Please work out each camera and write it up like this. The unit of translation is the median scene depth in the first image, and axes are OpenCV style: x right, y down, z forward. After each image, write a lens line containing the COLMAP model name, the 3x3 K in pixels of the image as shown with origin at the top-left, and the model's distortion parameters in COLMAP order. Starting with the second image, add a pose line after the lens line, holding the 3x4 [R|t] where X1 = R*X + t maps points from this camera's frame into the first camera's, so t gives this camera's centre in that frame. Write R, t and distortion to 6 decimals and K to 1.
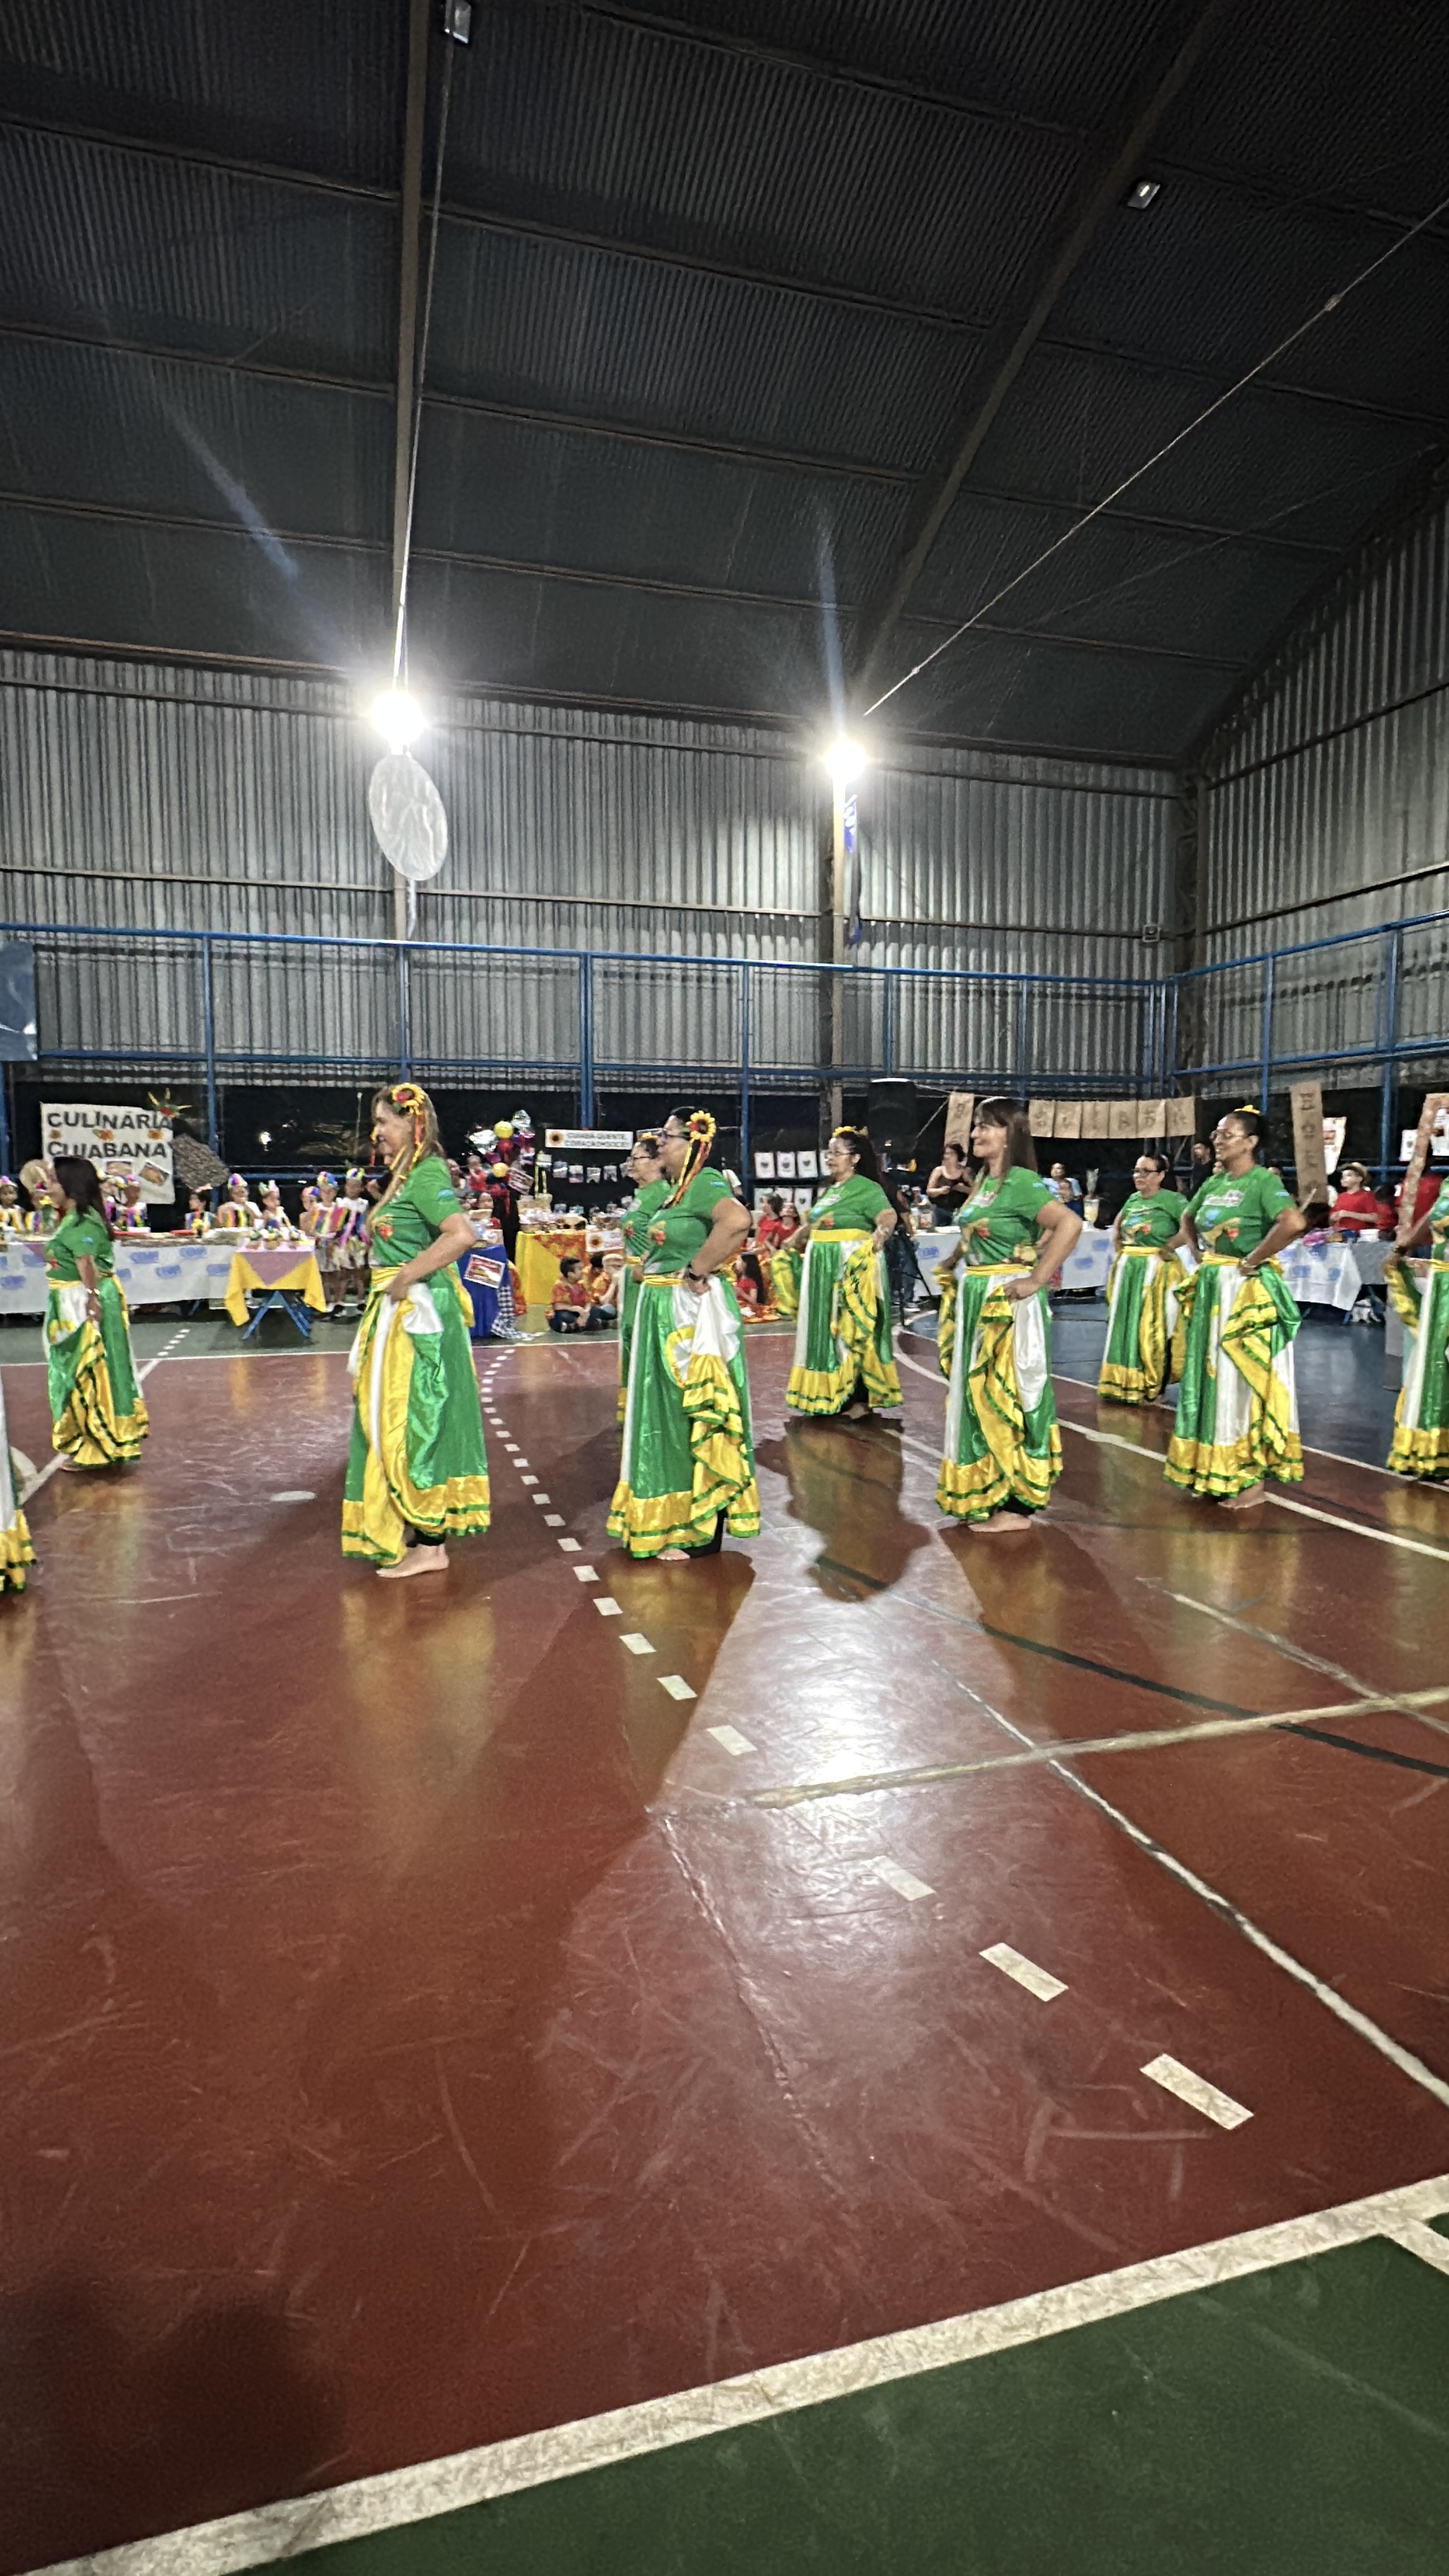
lens RADIAL K [[1274.5, 0, 729.8], [0, 1274.5, 1292.1], [0, 0, 1]] dist [-0.003489, -0.000677]
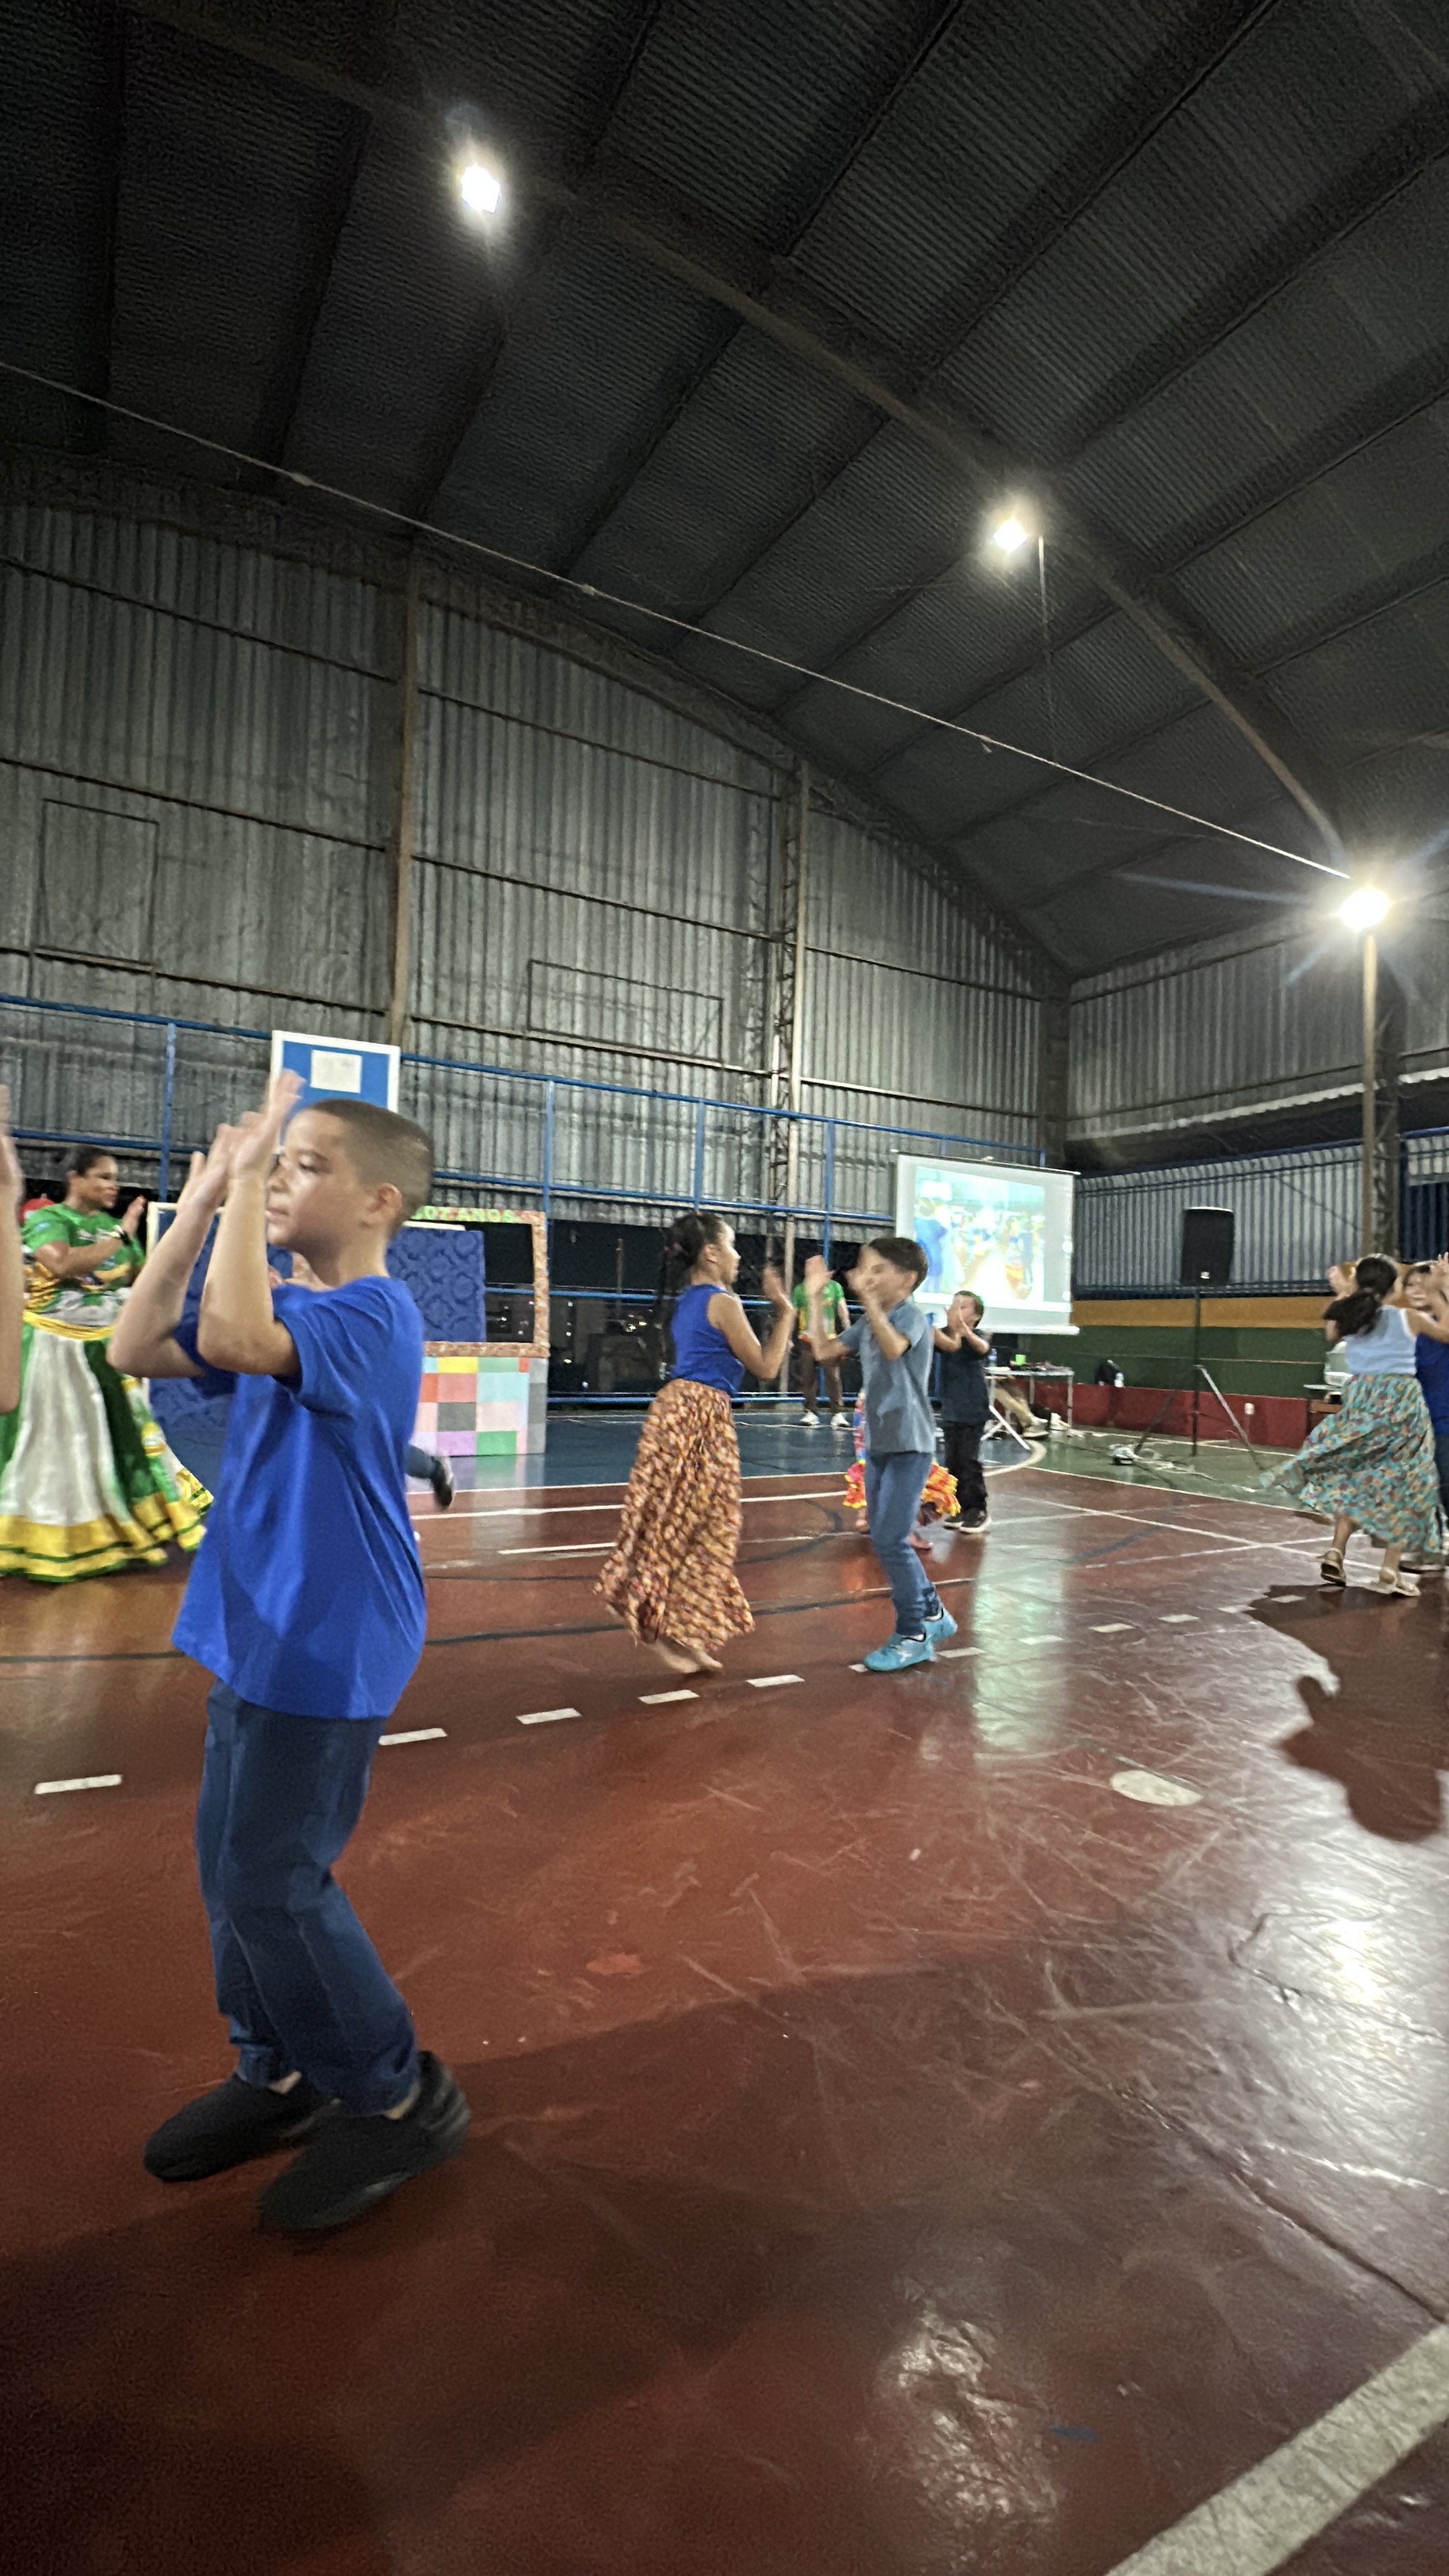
lens RADIAL K [[1128.1, 0, 725.6], [0, 1128.1, 1288.5], [0, 0, 1]] dist [-0.006342, 0.002155]
pose [[-0.237426, 0.029600, 0.970955, -0.285775], [0.063614, 0.997864, -0.014865, -0.018589], [-0.969321, 0.058237, -0.238801, 0.480031]]
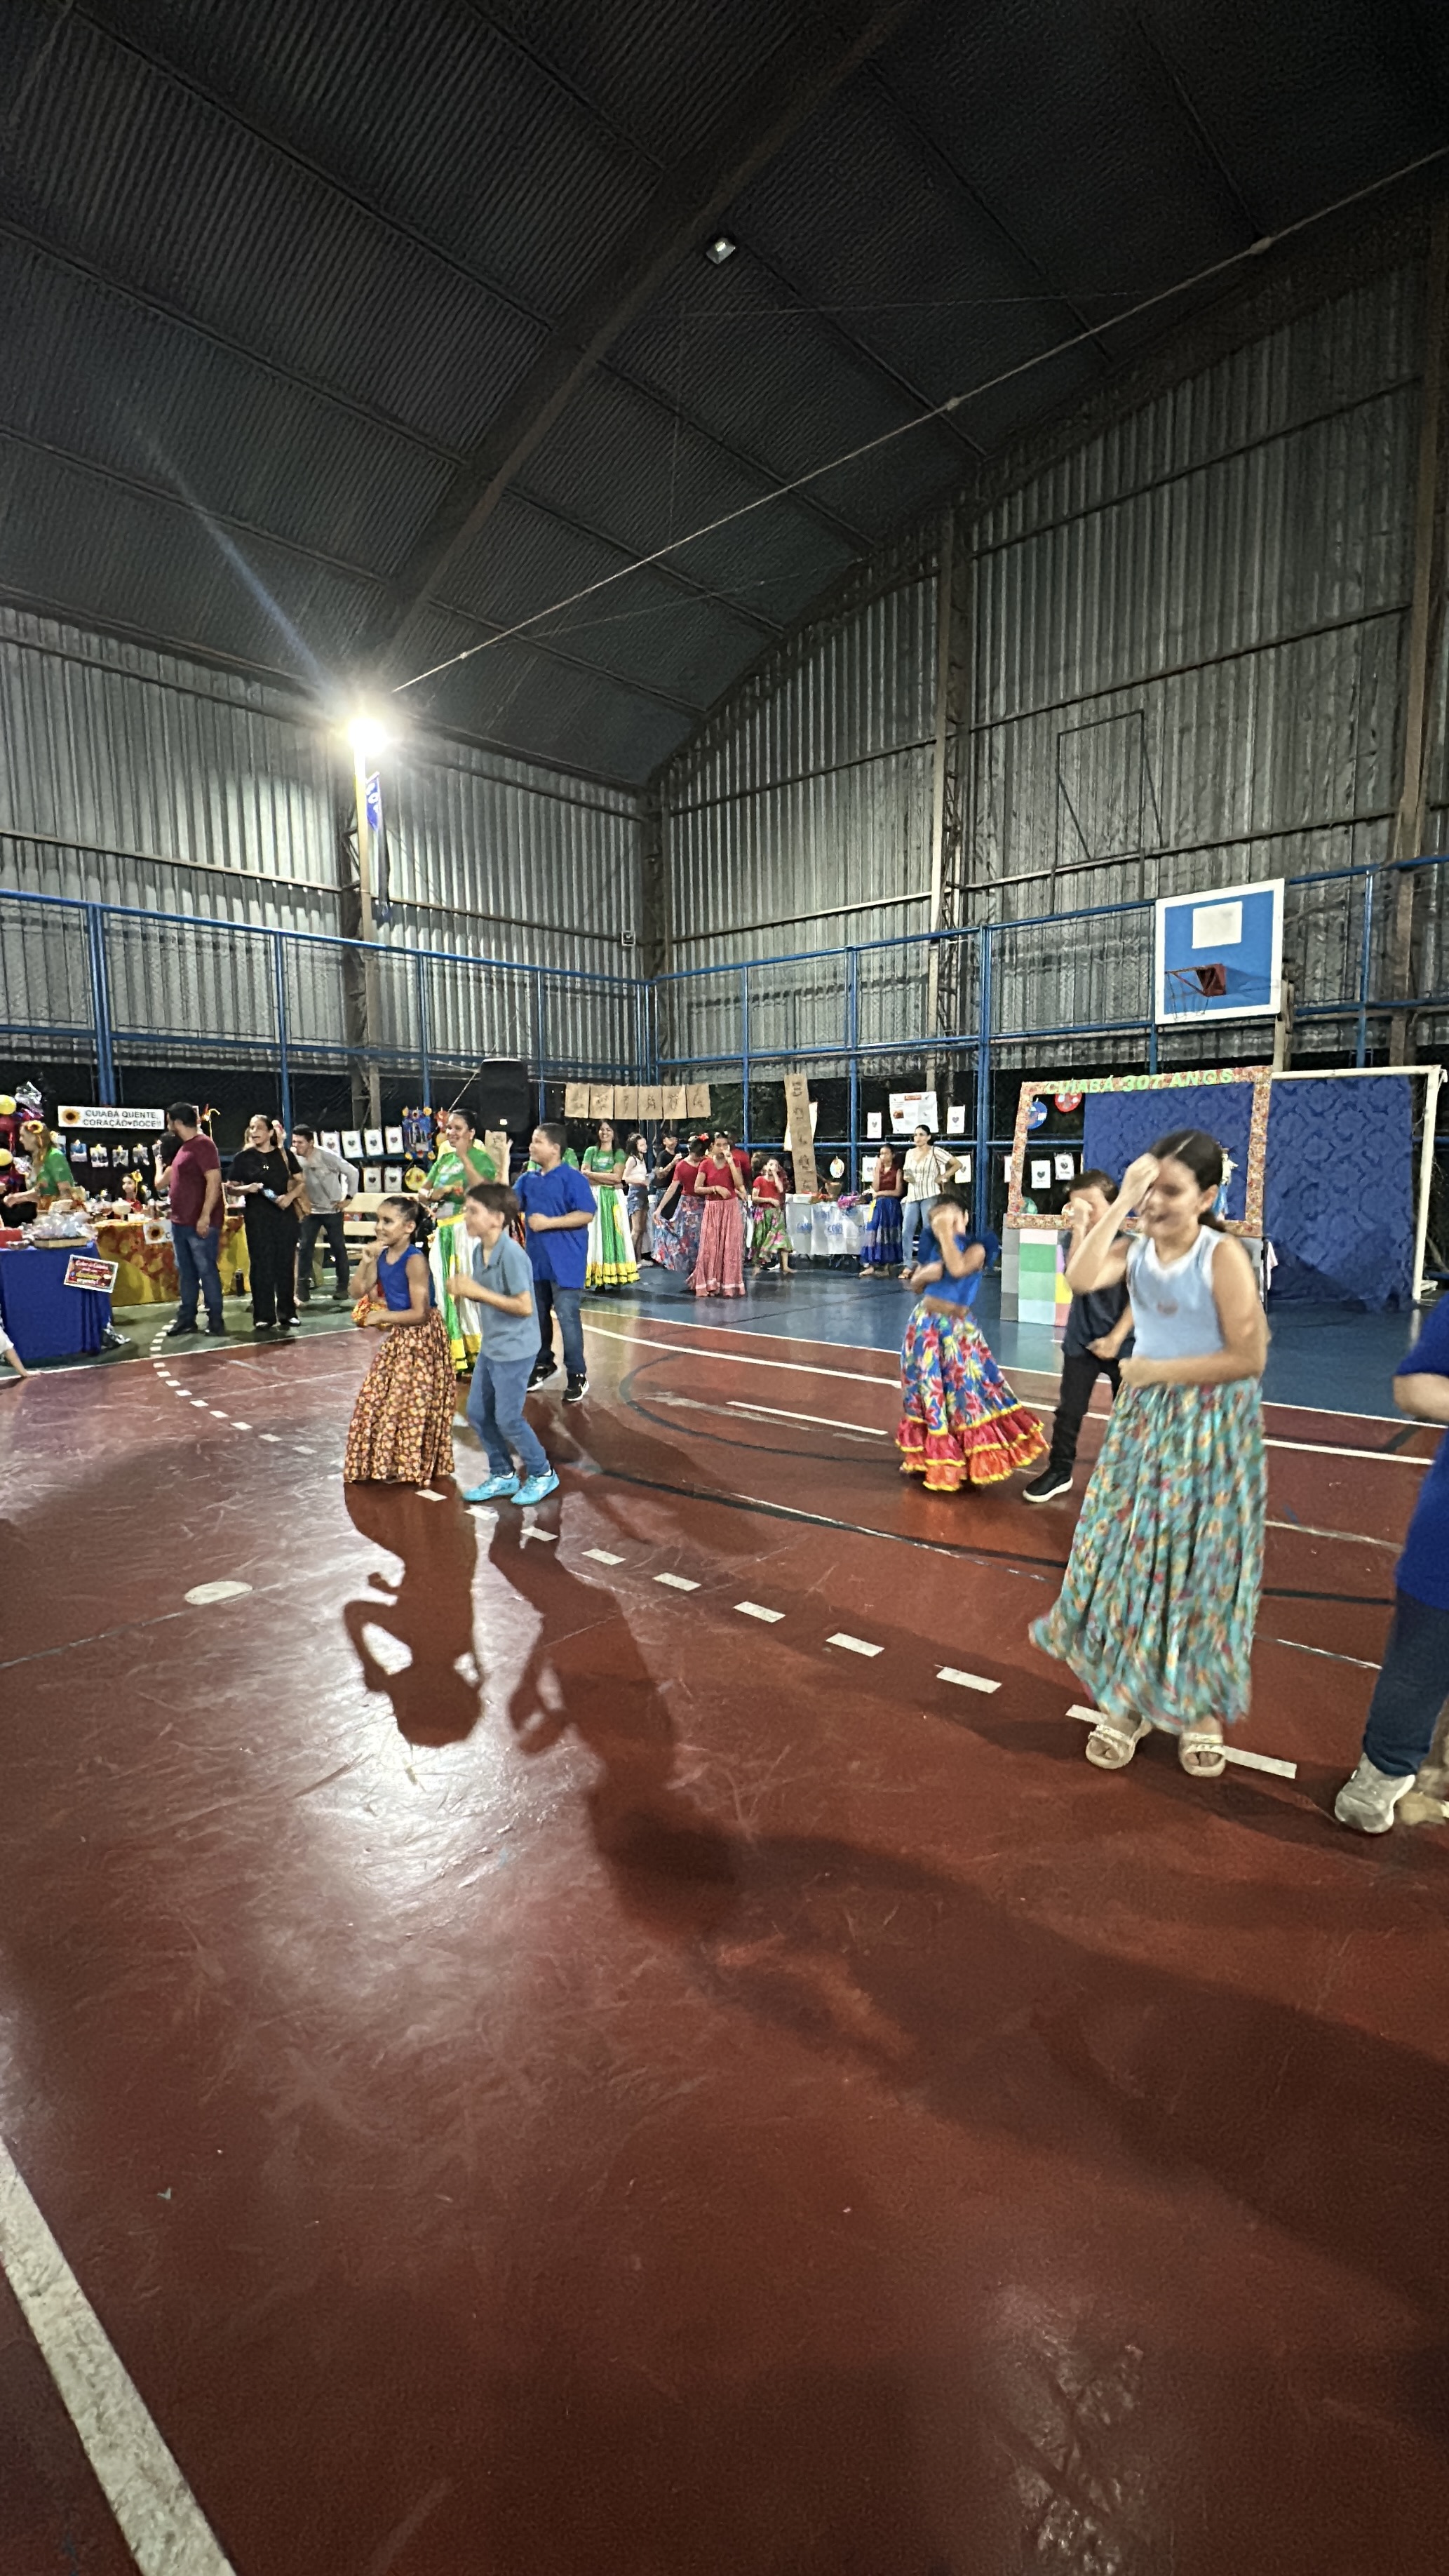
lens RADIAL K [[1128.1, 0, 726.1], [0, 1128.1, 1290.0], [0, 0, 1]] dist [-0.006342, 0.002155]
pose [[0.856620, -0.072221, 0.510868, -0.154770], [0.058334, 0.997363, 0.043181, -0.009462], [-0.512639, -0.007189, 0.858574, 0.109039]]
